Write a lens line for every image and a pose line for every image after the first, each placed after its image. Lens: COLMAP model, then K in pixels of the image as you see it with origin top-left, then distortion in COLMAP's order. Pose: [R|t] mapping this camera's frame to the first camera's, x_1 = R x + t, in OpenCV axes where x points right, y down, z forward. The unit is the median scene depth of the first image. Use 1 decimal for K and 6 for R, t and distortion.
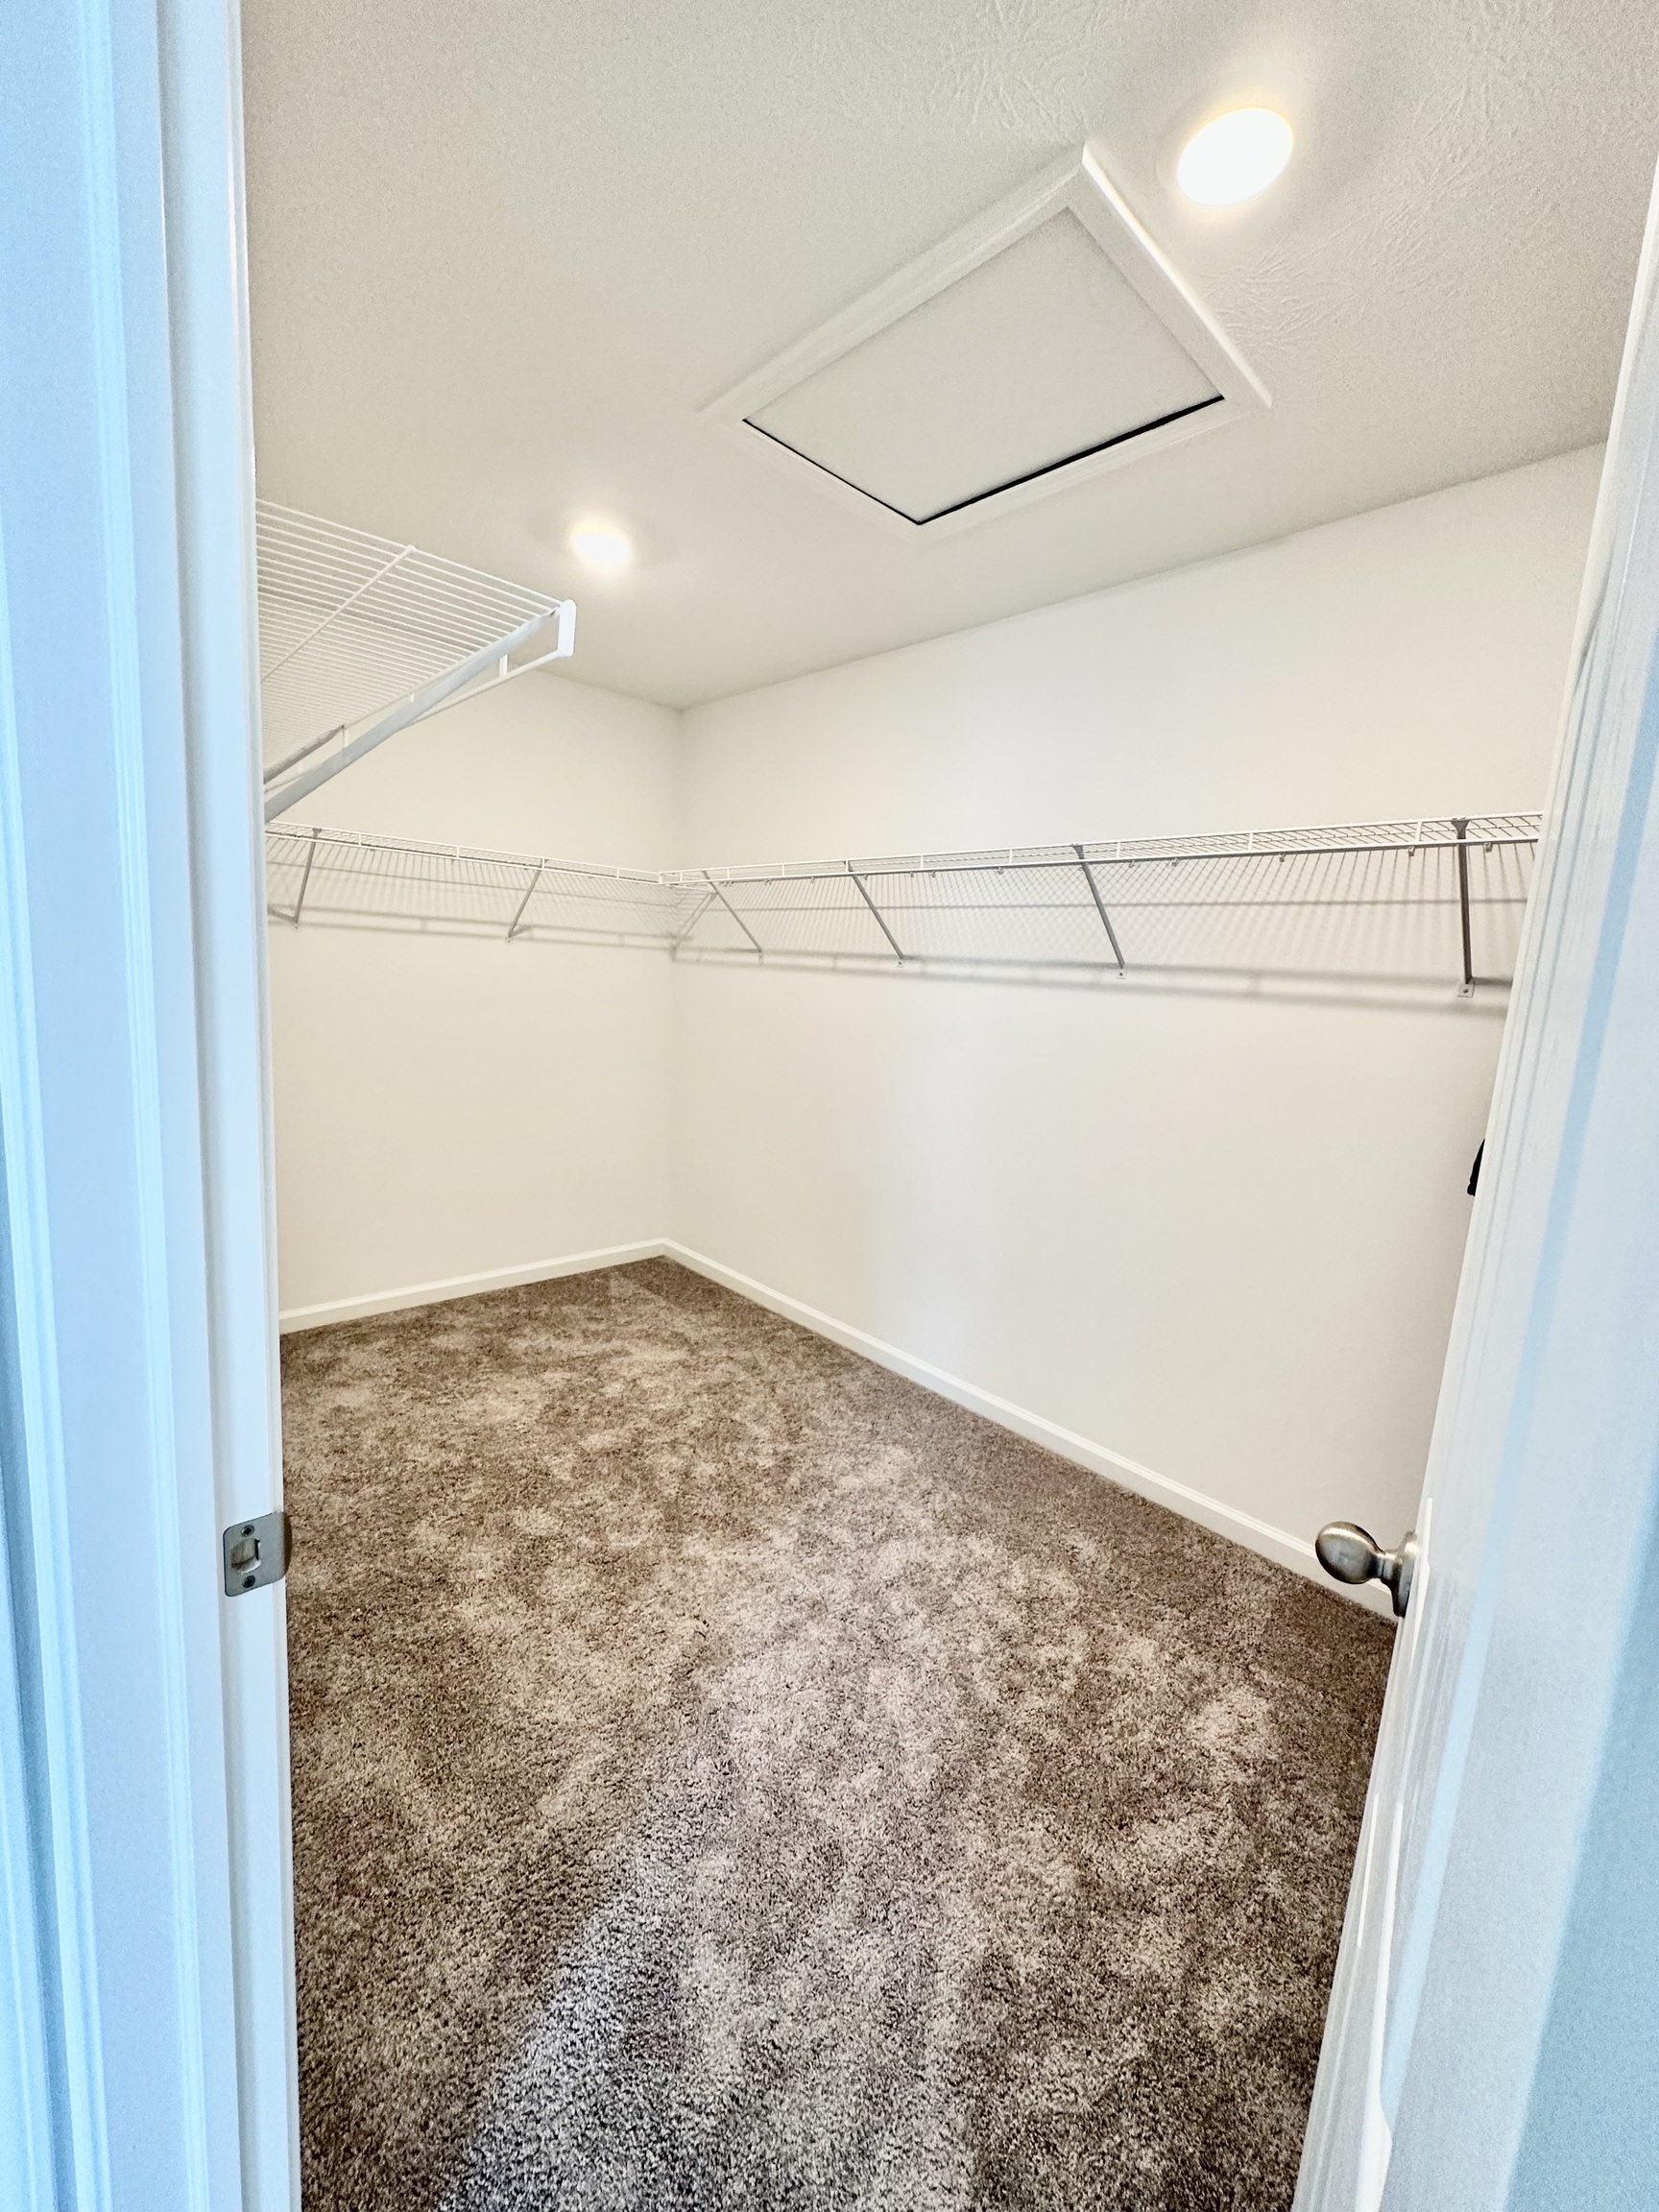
lens RADIAL K [[880.8, 0, 849.9], [0, 880.8, 1103.6], [0, 0, 1]] dist [-0.001356, 0.000119]
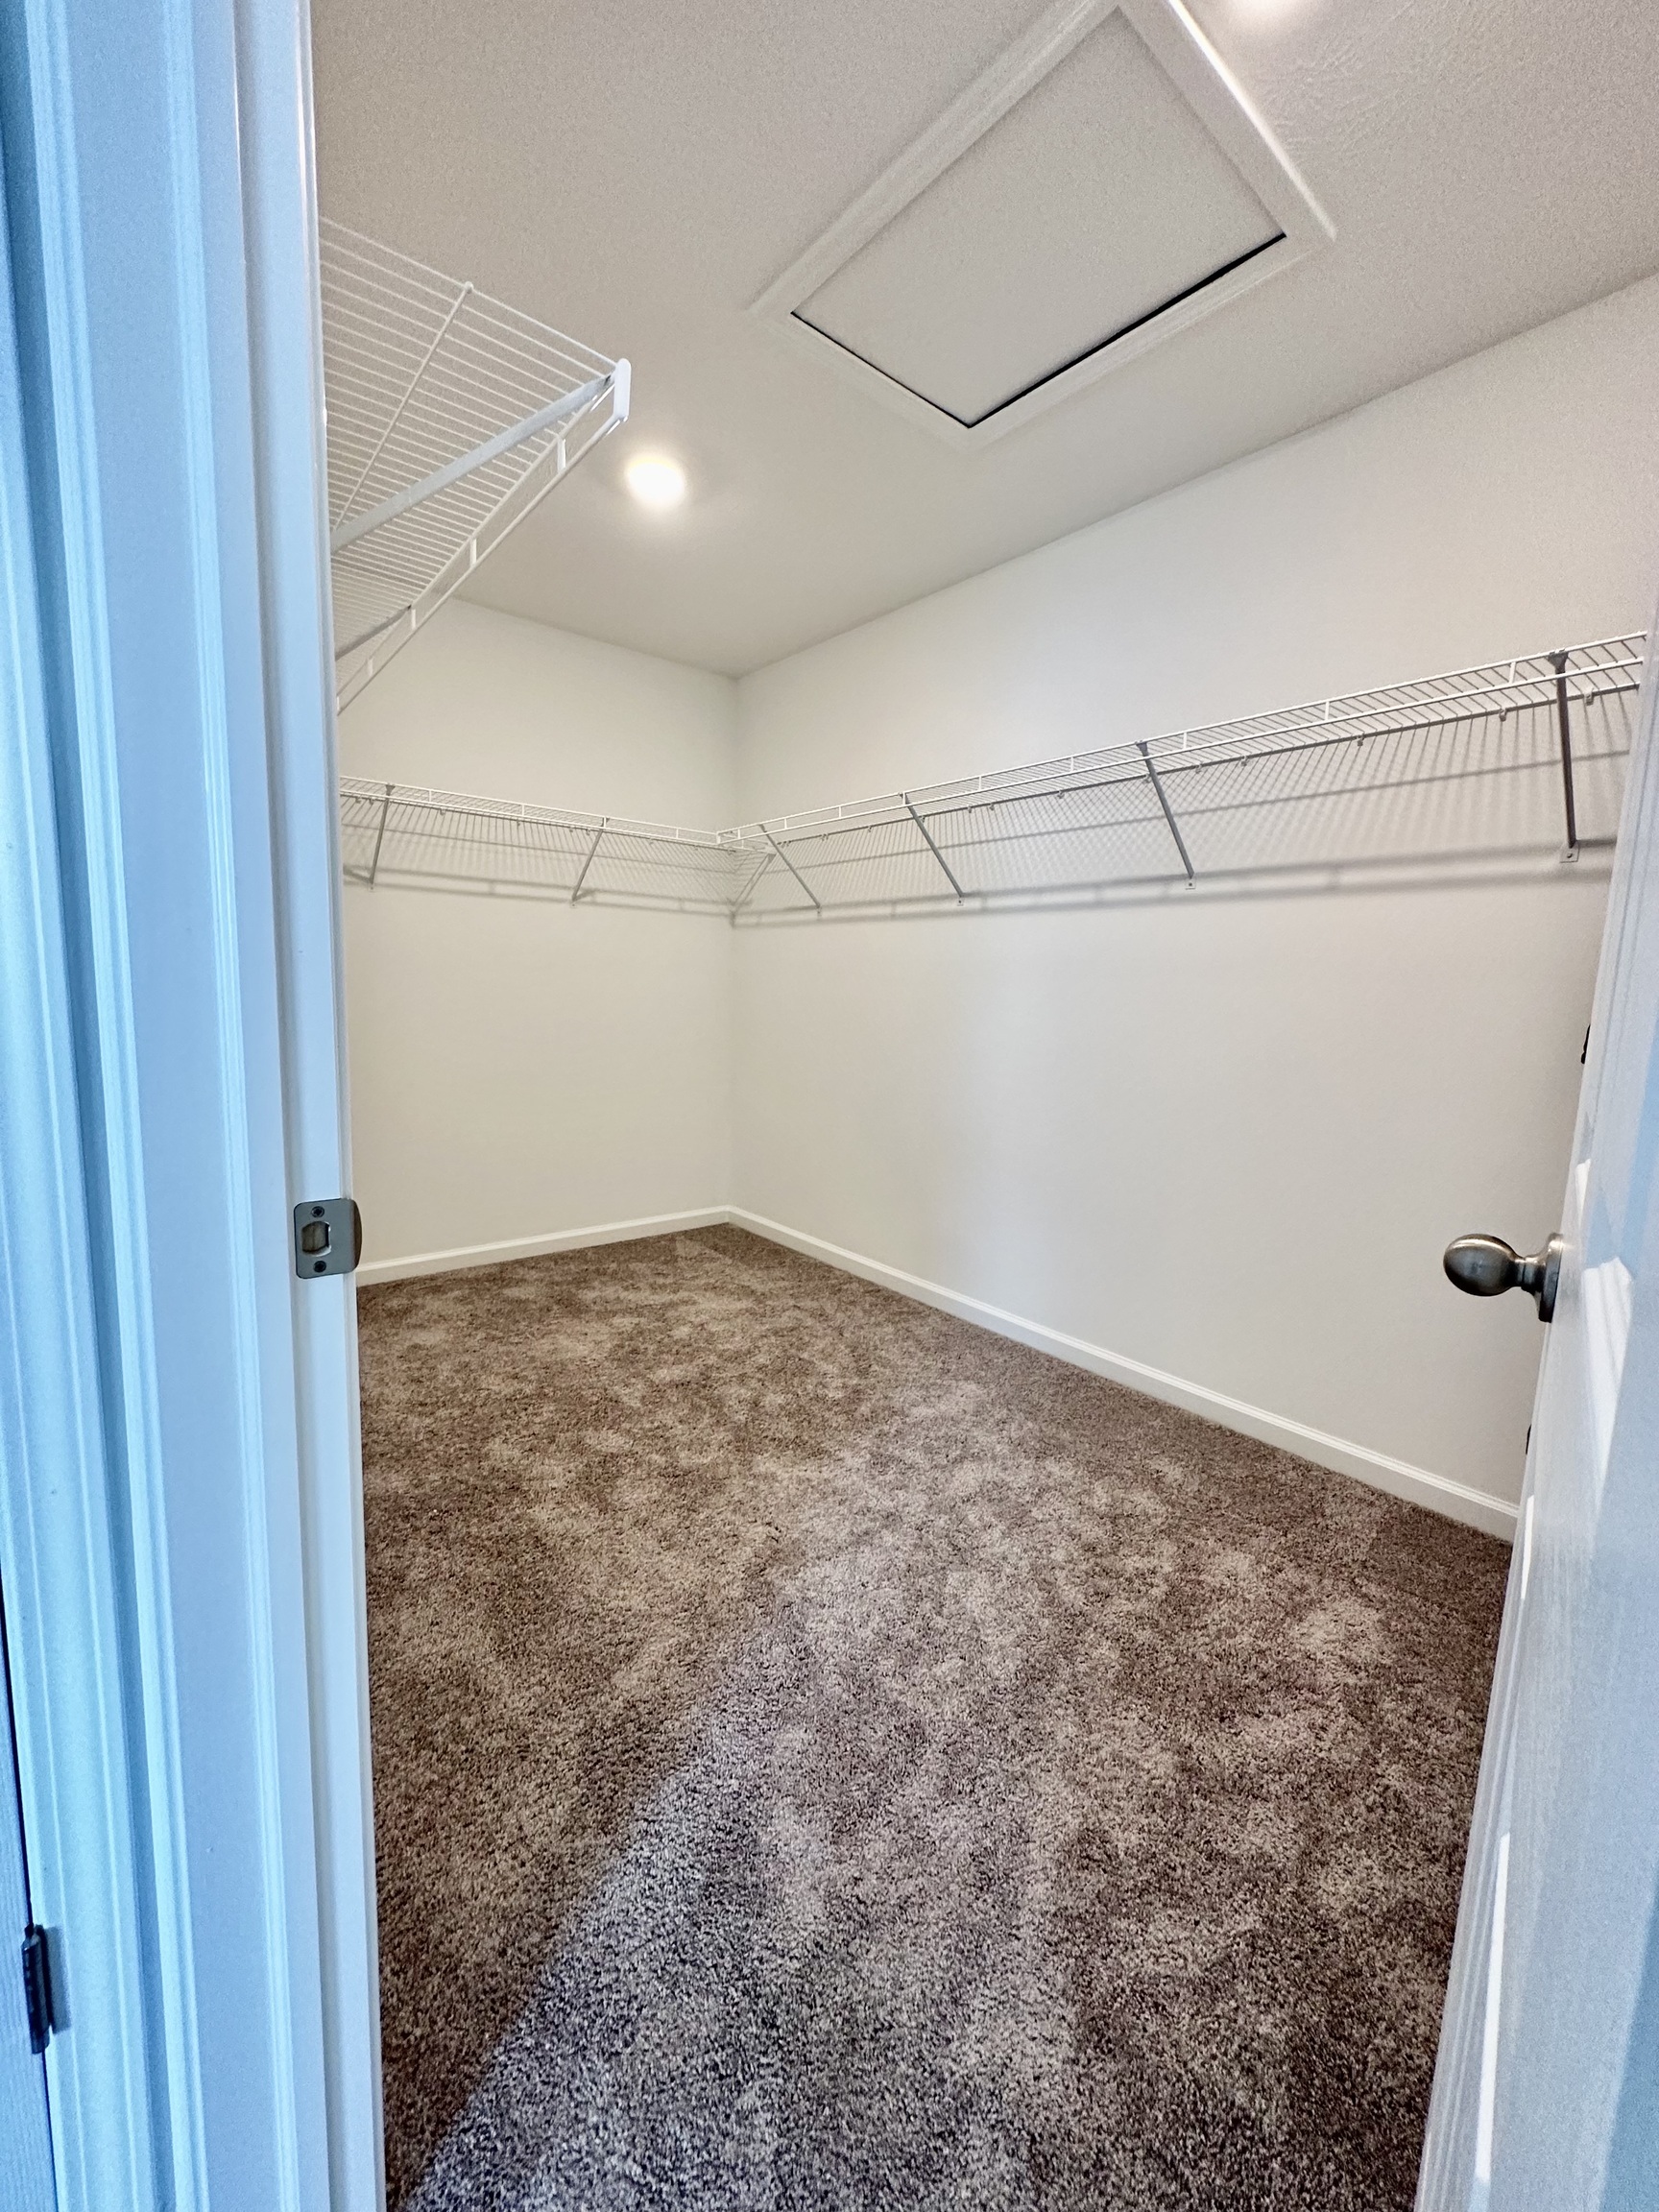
lens RADIAL K [[880.8, 0, 849.9], [0, 880.8, 1103.6], [0, 0, 1]] dist [-0.001356, 0.000119]
pose [[0.997457, -0.022553, -0.067601, -0.007960], [0.021069, 0.999523, -0.022582, 0.155180], [0.068078, 0.021100, 0.997457, 0.021128]]
